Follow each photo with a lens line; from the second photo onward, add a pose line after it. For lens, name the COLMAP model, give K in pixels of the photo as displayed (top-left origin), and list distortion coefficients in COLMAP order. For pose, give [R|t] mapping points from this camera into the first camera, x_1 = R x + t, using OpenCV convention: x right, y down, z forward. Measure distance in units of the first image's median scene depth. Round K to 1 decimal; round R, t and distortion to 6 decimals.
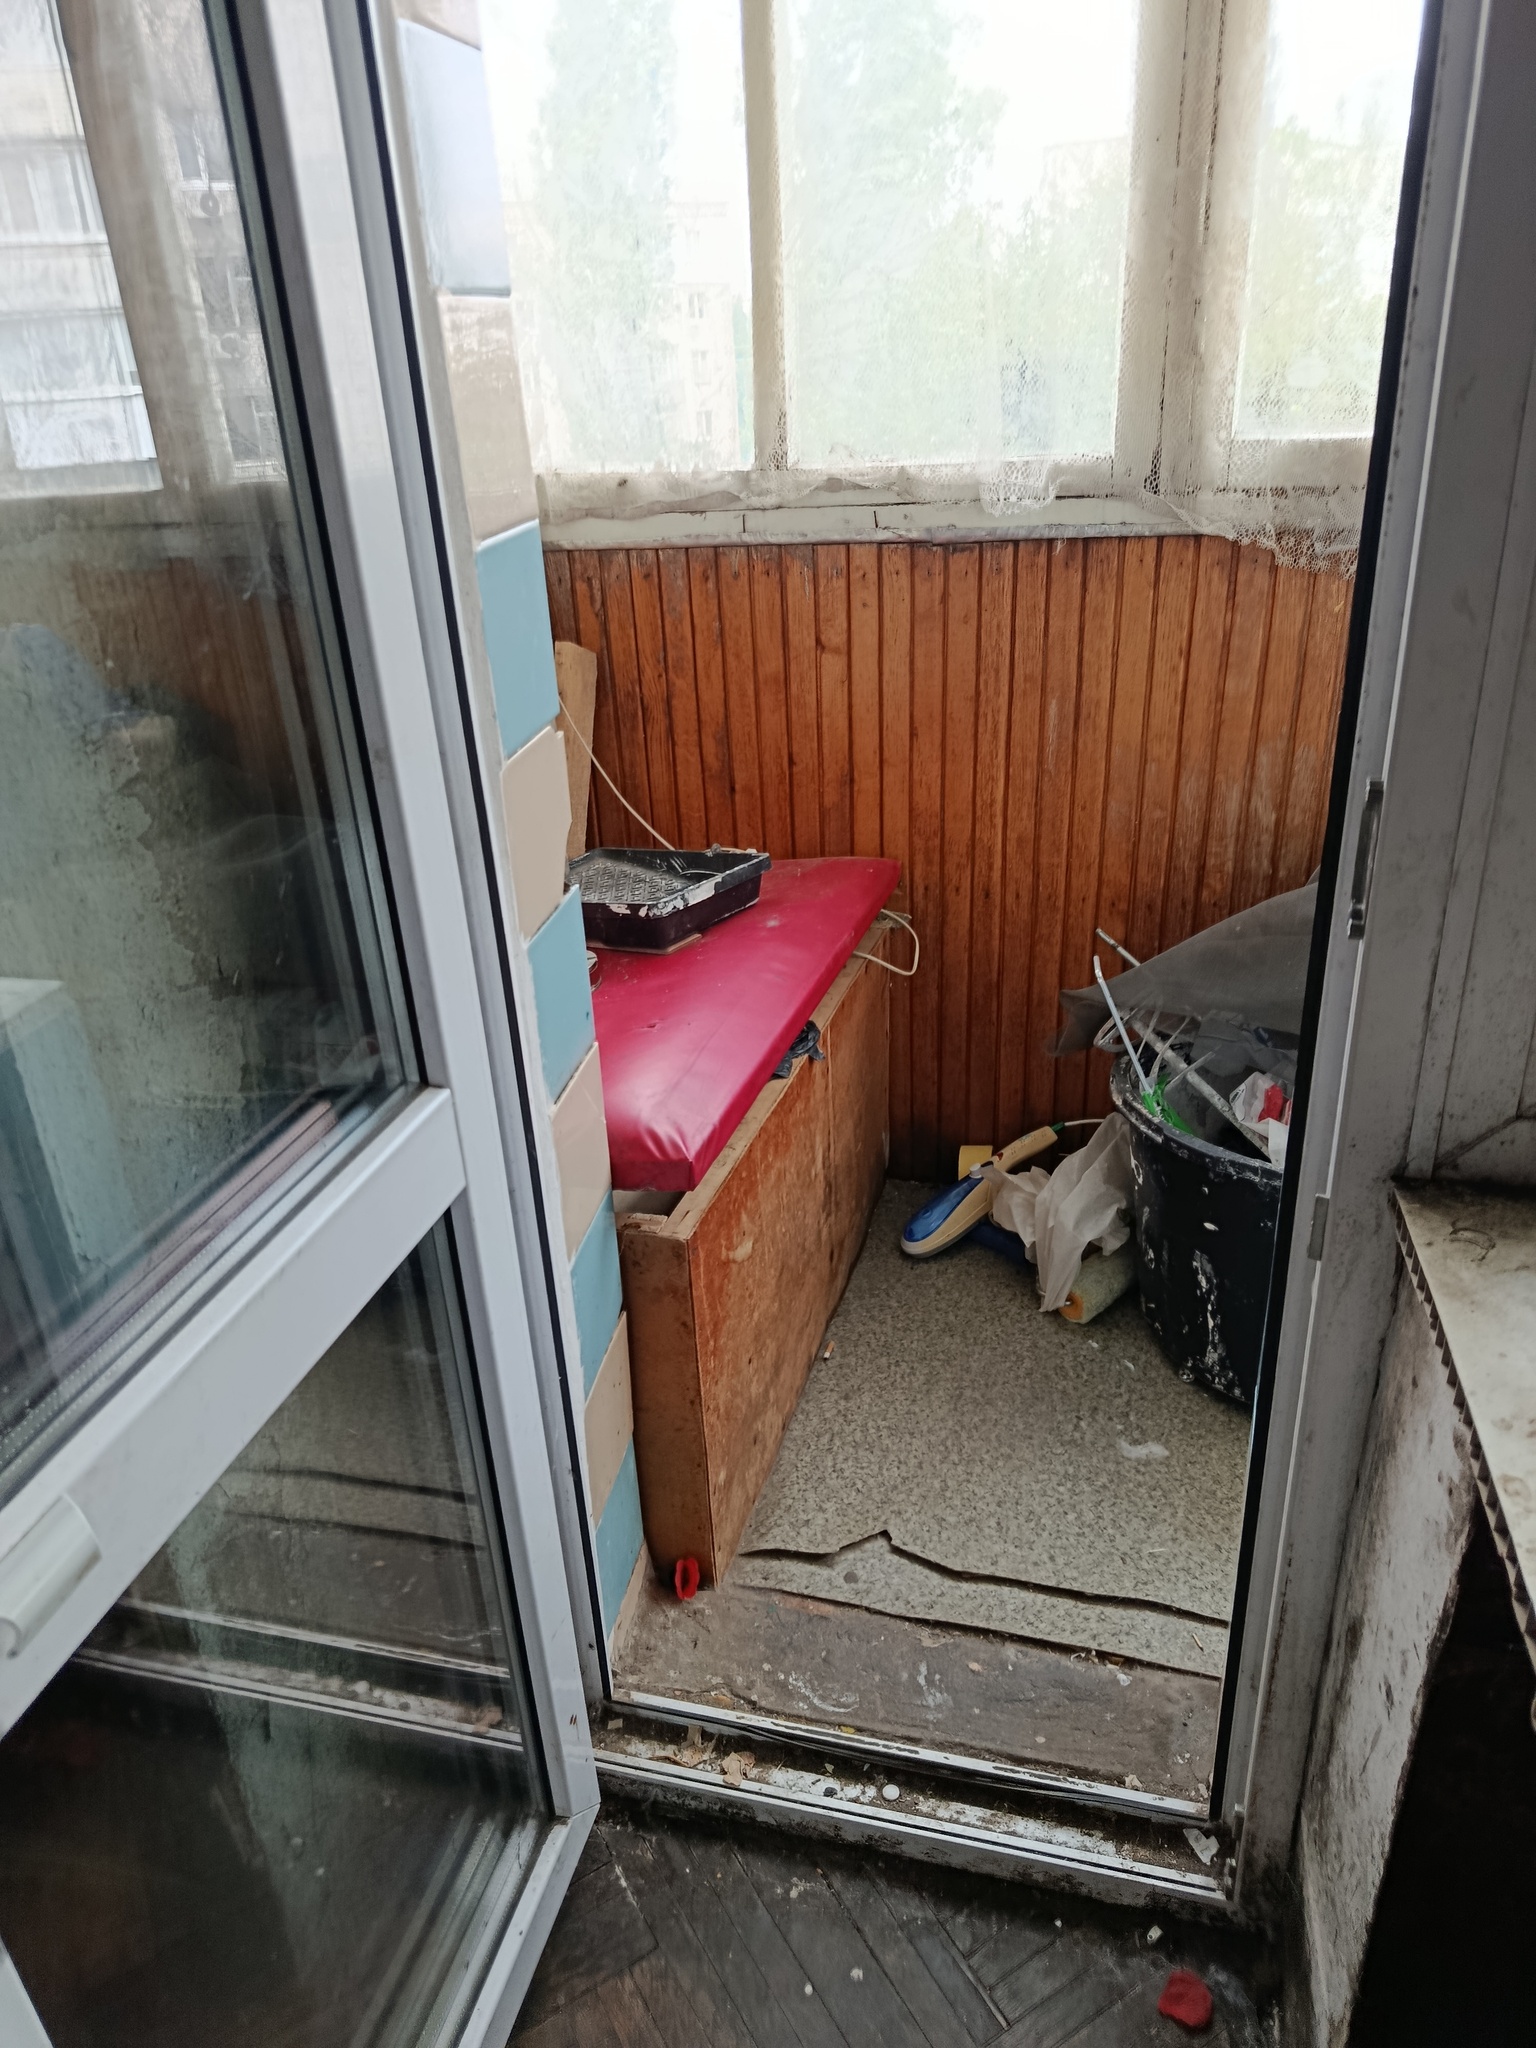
lens RADIAL K [[1399.5, 0, 776.2], [0, 1399.5, 1022.1], [0, 0, 1]] dist [0.021710, -0.039064]
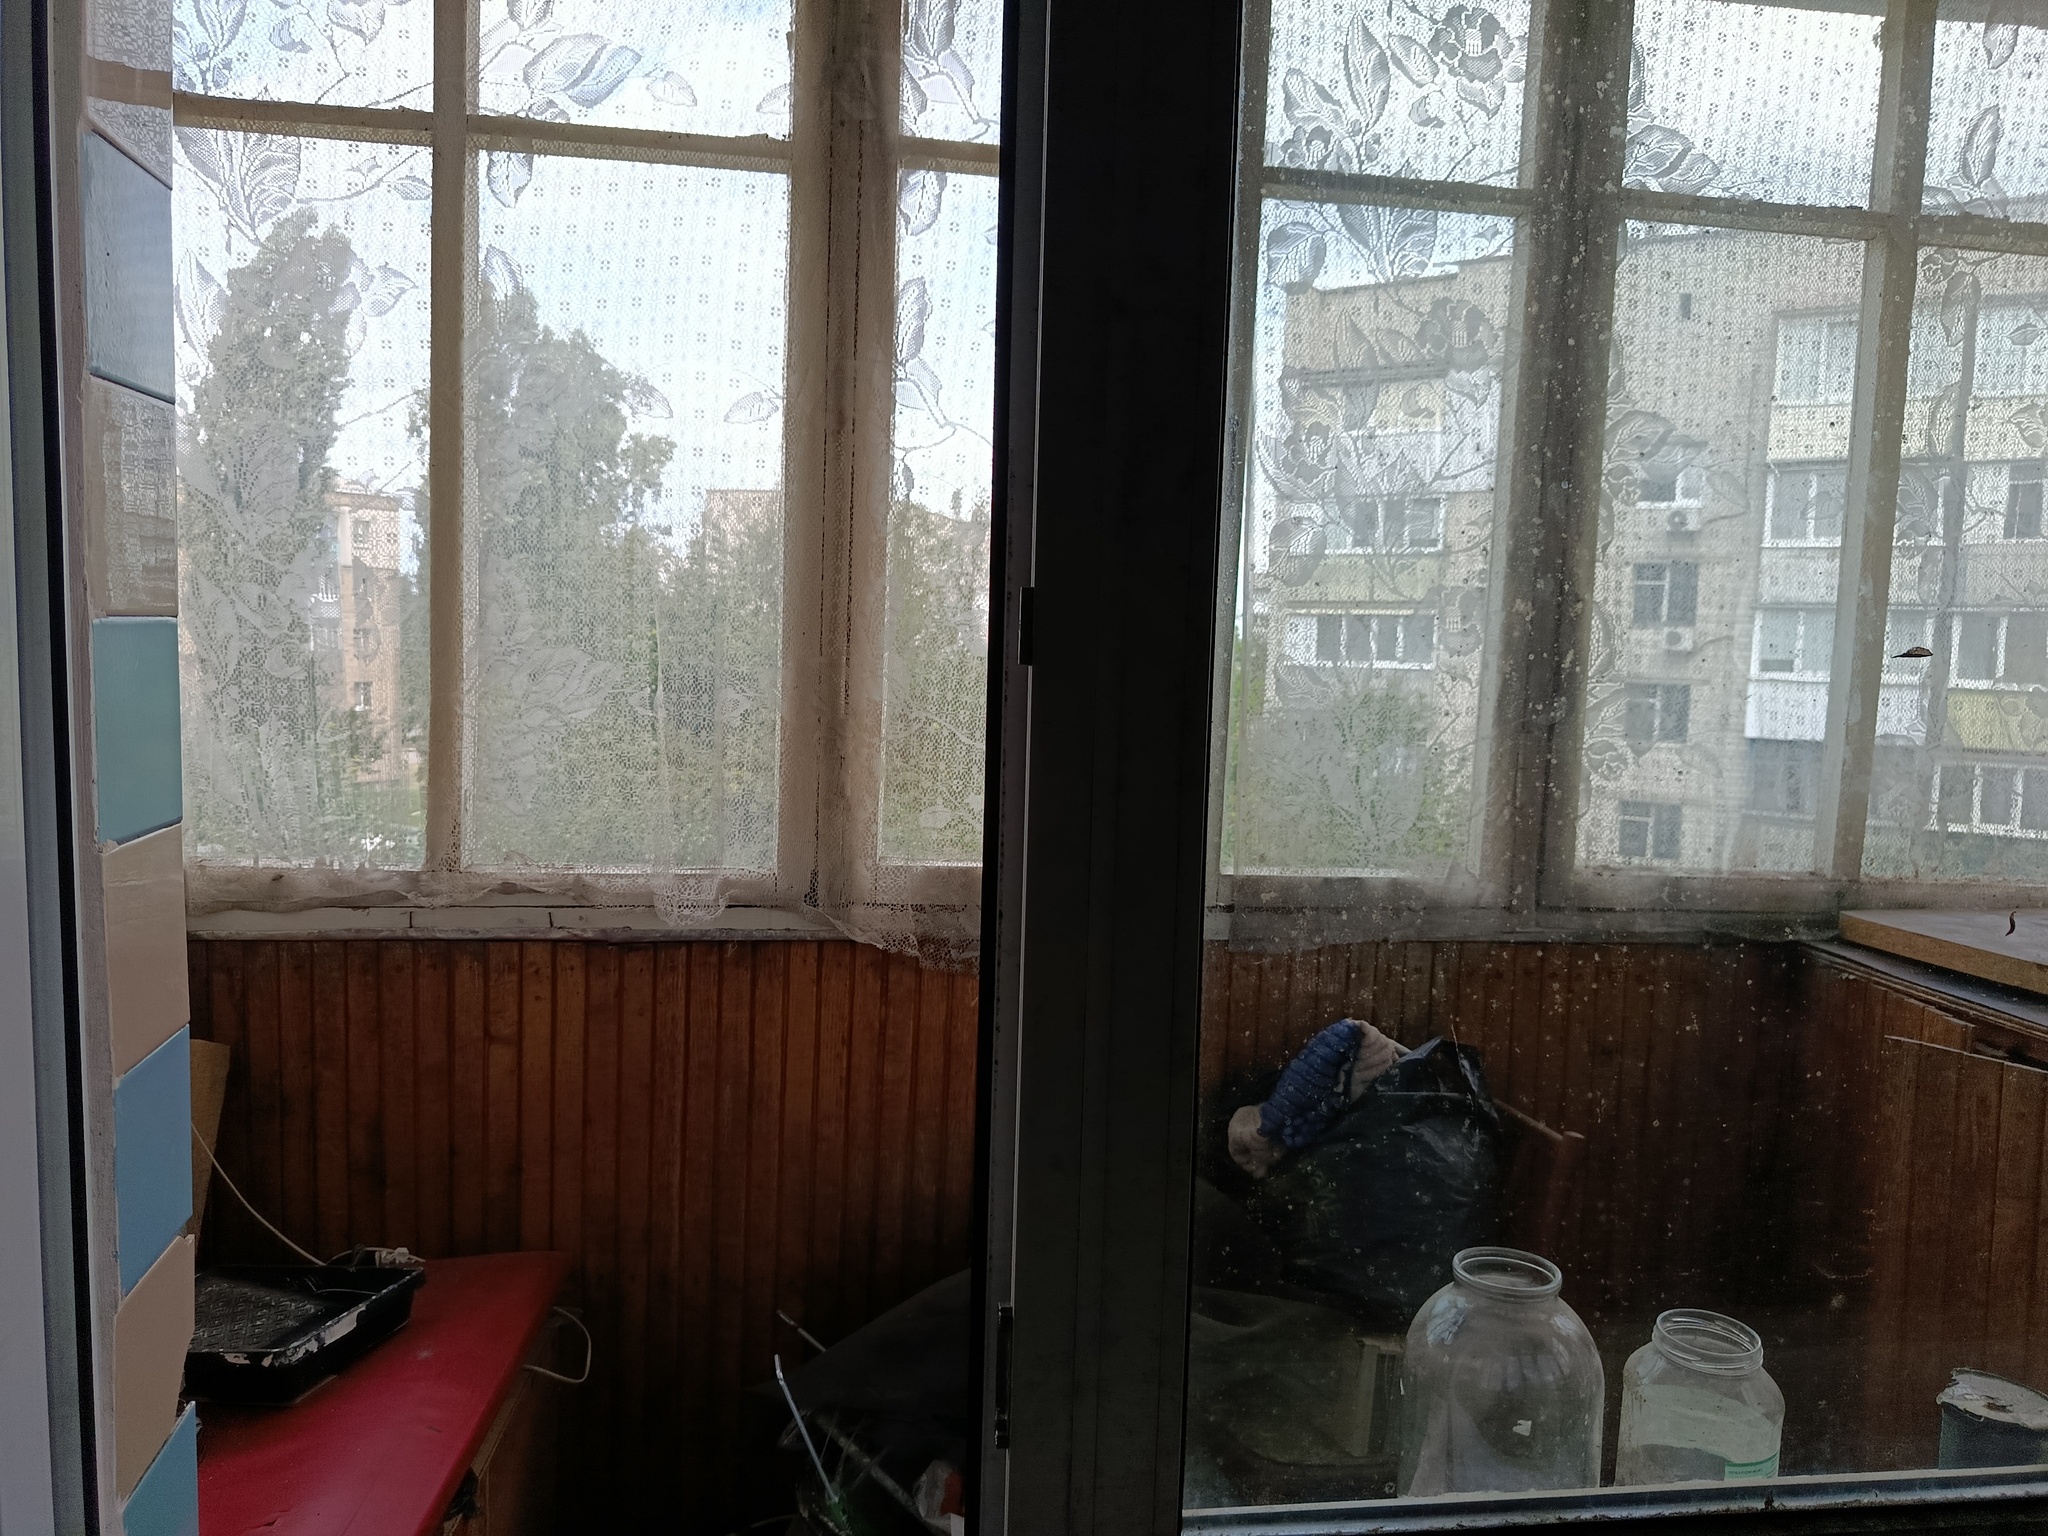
lens RADIAL K [[1399.5, 0, 1038.0], [0, 1399.5, 784.7], [0, 0, 1]] dist [0.021710, -0.039064]
pose [[0.918292, 0.042131, 0.393657, -0.010981], [0.095378, 0.941493, -0.323255, -0.082918], [-0.384244, 0.334389, 0.860547, -0.065998]]
